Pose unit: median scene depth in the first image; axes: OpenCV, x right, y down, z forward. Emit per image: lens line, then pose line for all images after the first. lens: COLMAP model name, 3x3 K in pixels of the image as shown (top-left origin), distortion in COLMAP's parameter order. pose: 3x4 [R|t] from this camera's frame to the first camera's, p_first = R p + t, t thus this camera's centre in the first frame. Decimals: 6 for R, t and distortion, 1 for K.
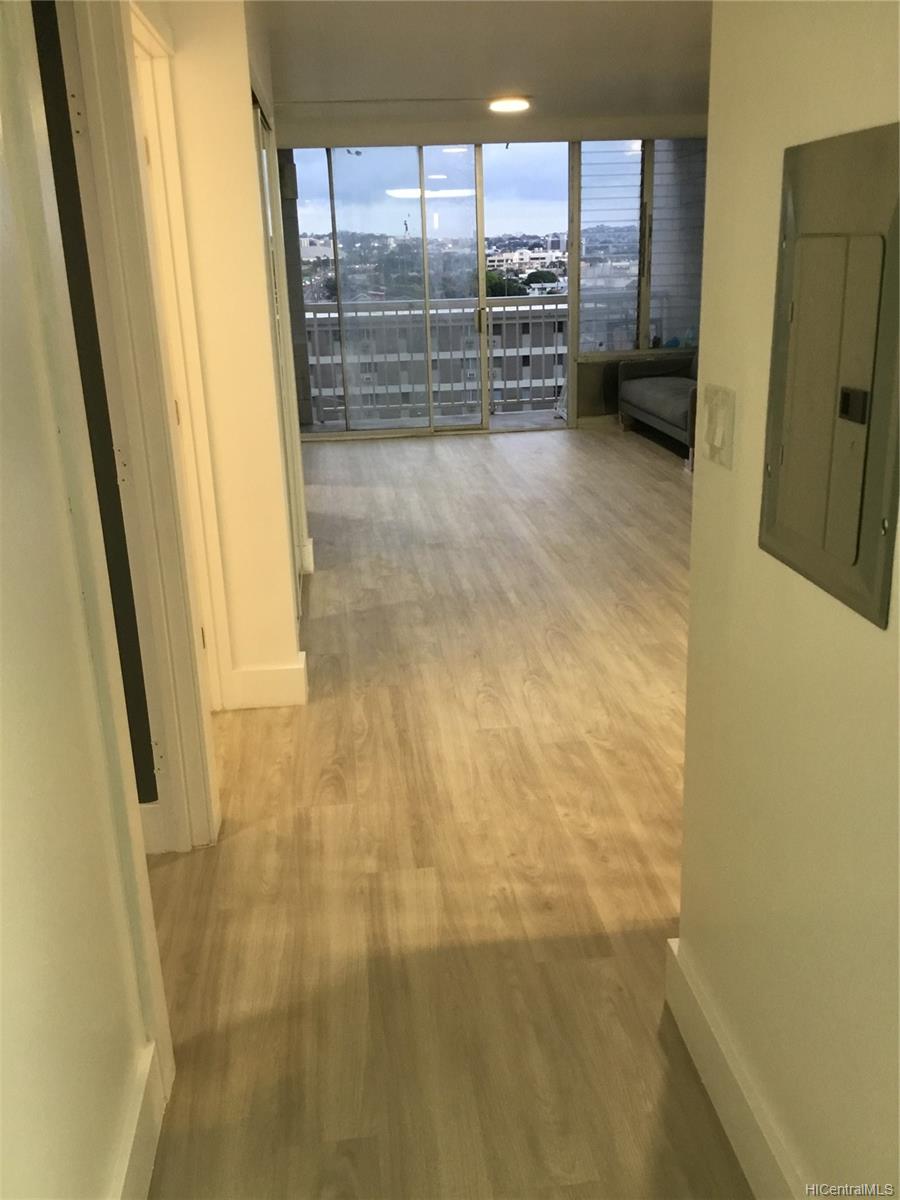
lens RADIAL K [[1092.6, 0, 454.4], [0, 1092.6, 596.0], [0, 0, 1]] dist [0.128483, -0.245774]
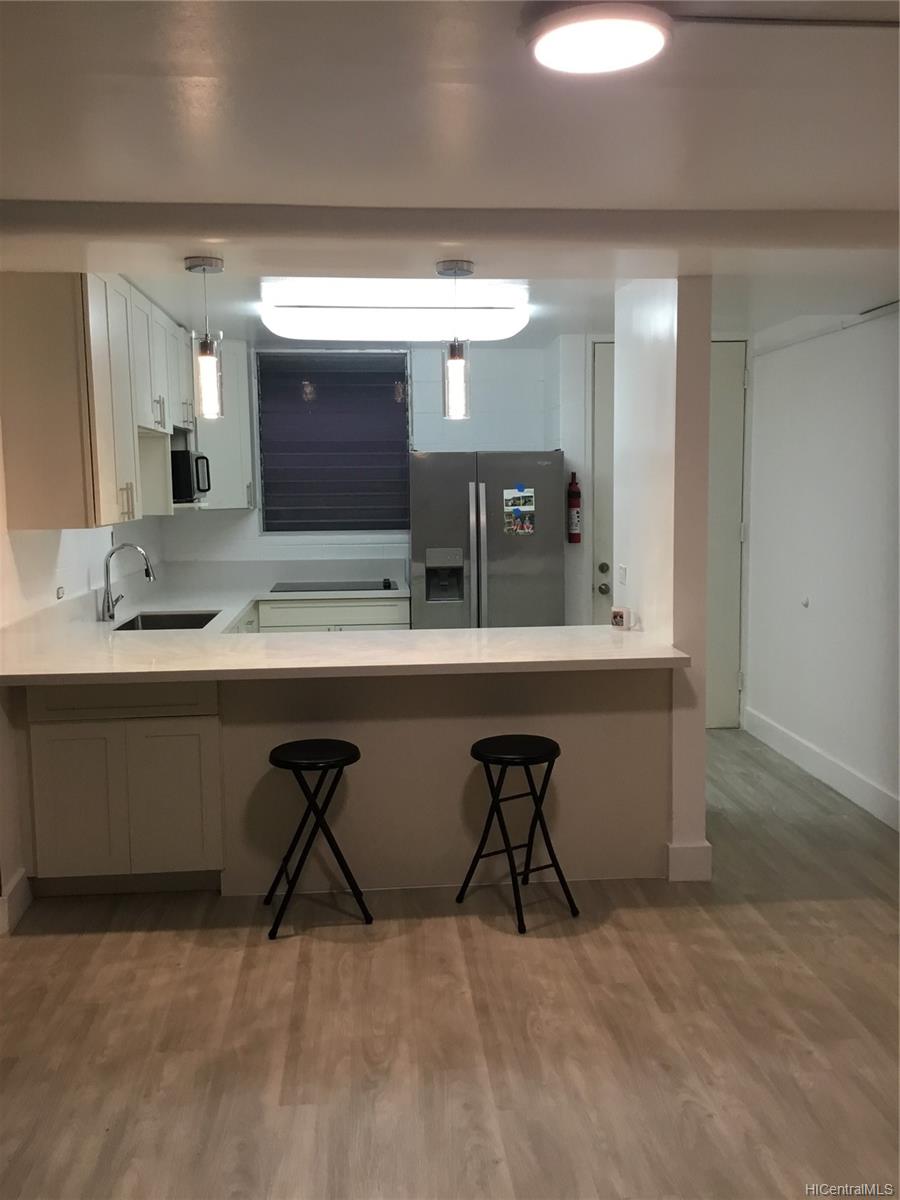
lens RADIAL K [[1092.6, 0, 454.4], [0, 1092.6, 596.0], [0, 0, 1]] dist [0.128483, -0.245774]
pose [[-0.998496, 0.040669, 0.036757, 0.222109], [0.051889, 0.917450, 0.394452, -0.349601], [-0.017681, 0.395766, -0.918181, 1.049094]]
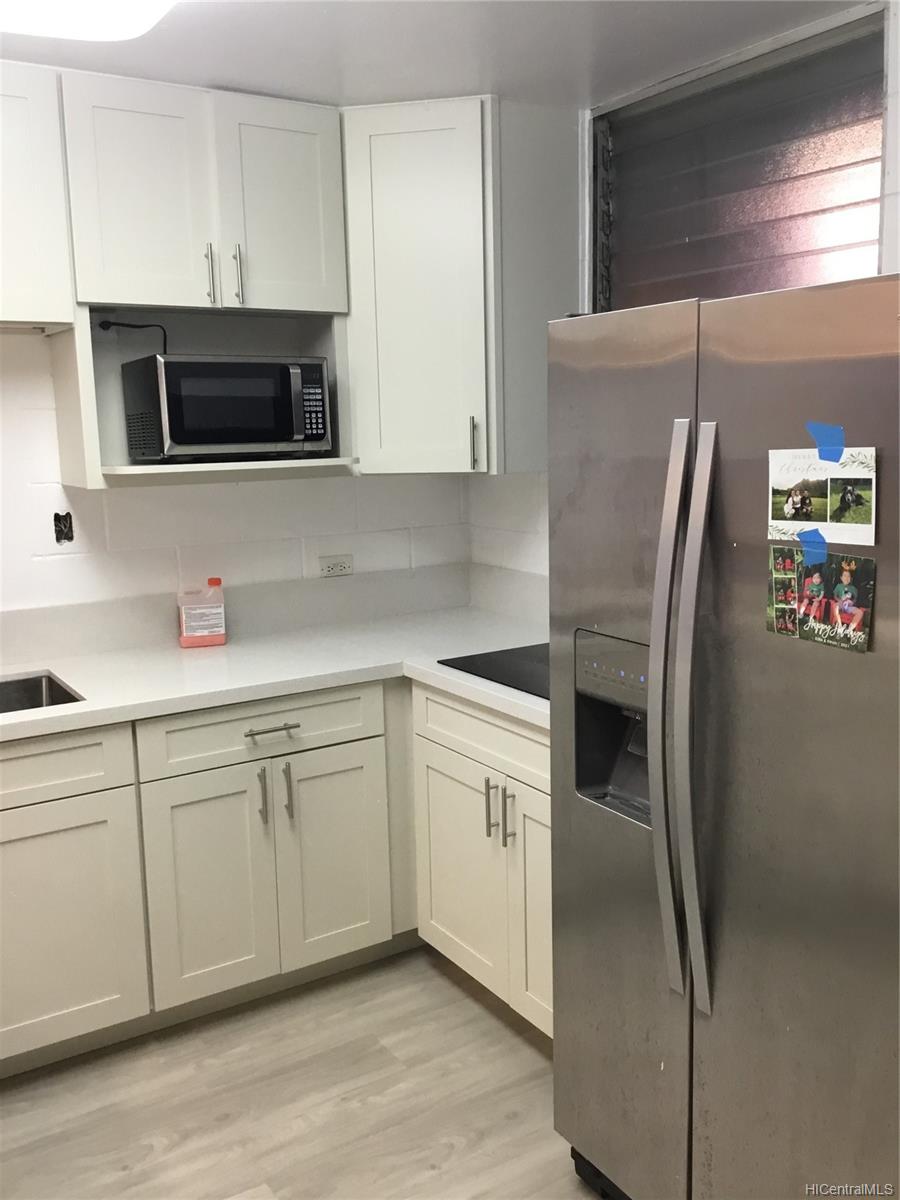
lens RADIAL K [[1092.6, 0, 454.4], [0, 1092.6, 596.0], [0, 0, 1]] dist [0.128483, -0.245774]
pose [[-0.432337, -0.101436, 0.895989, -0.012331], [0.302752, 0.919642, 0.250200, -0.057291], [-0.849368, 0.379433, -0.366885, 0.137558]]
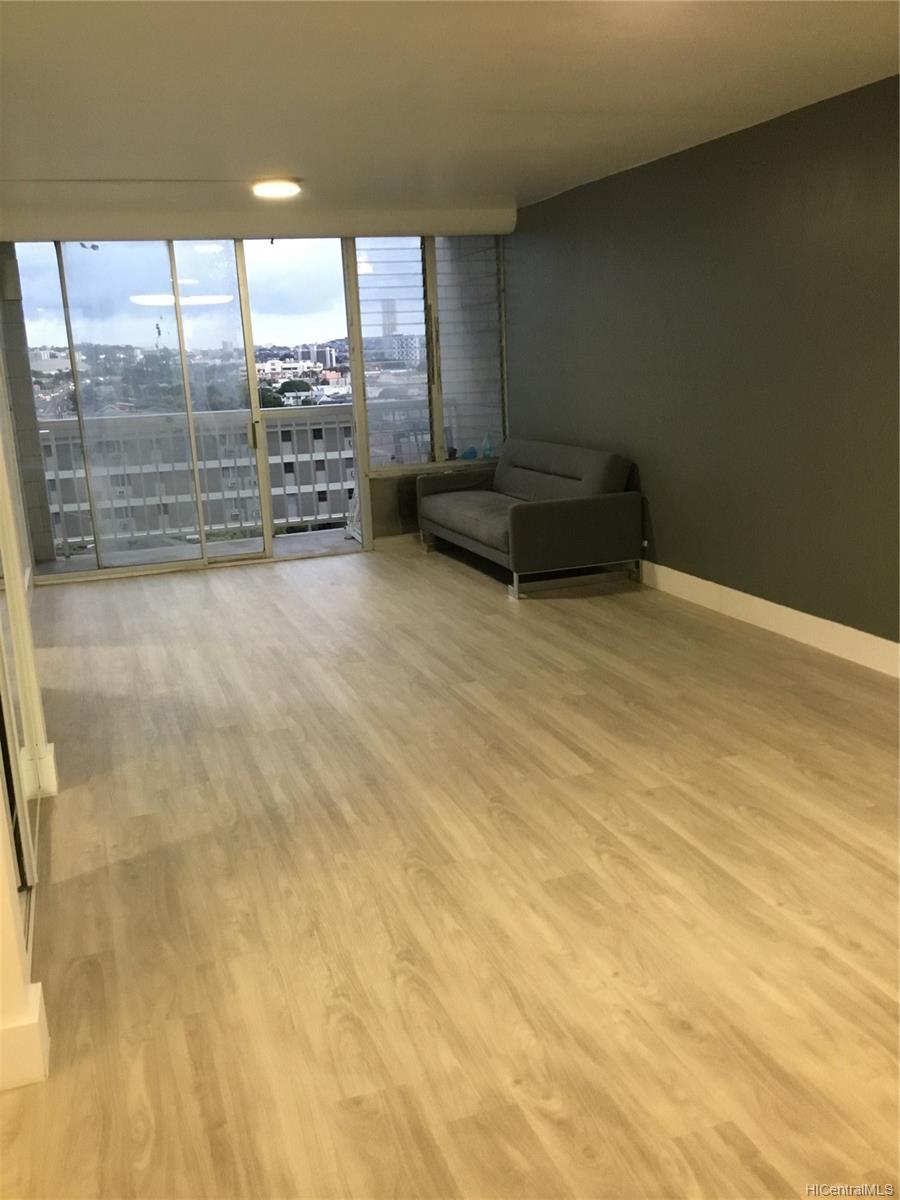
lens RADIAL K [[1092.6, 0, 454.4], [0, 1092.6, 596.0], [0, 0, 1]] dist [0.128483, -0.245774]
pose [[0.976186, -0.061803, 0.207945, -0.018073], [0.080695, 0.993225, -0.083621, -0.065458], [-0.201368, 0.098410, 0.974560, 0.227518]]
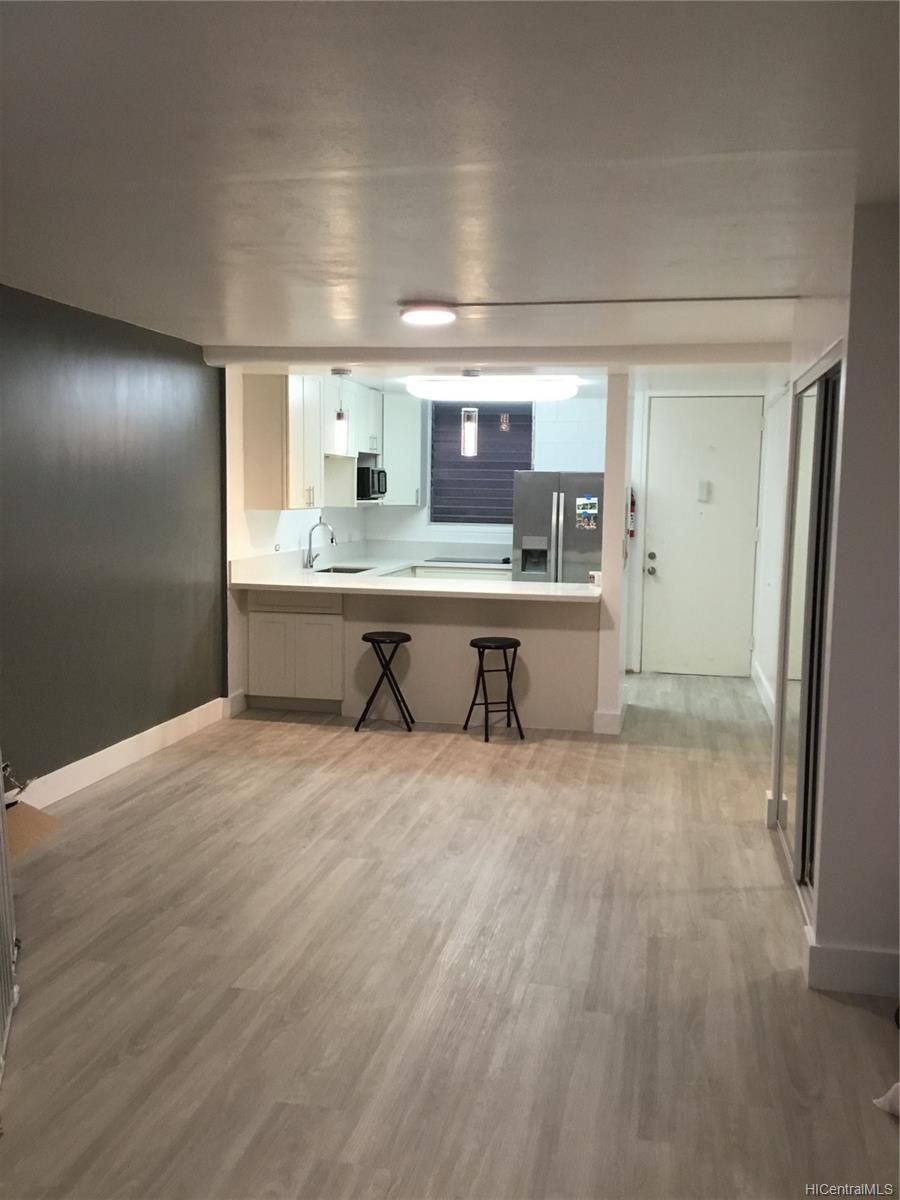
lens RADIAL K [[1075.9, 0, 450.0], [0, 1075.9, 600.0], [0, 0, 1]] dist [0.085416, -0.002481]
pose [[-0.950381, -0.016218, 0.310666, -0.122659], [0.105008, 0.923303, 0.369439, -0.482964], [-0.292831, 0.383730, -0.875786, 1.513836]]
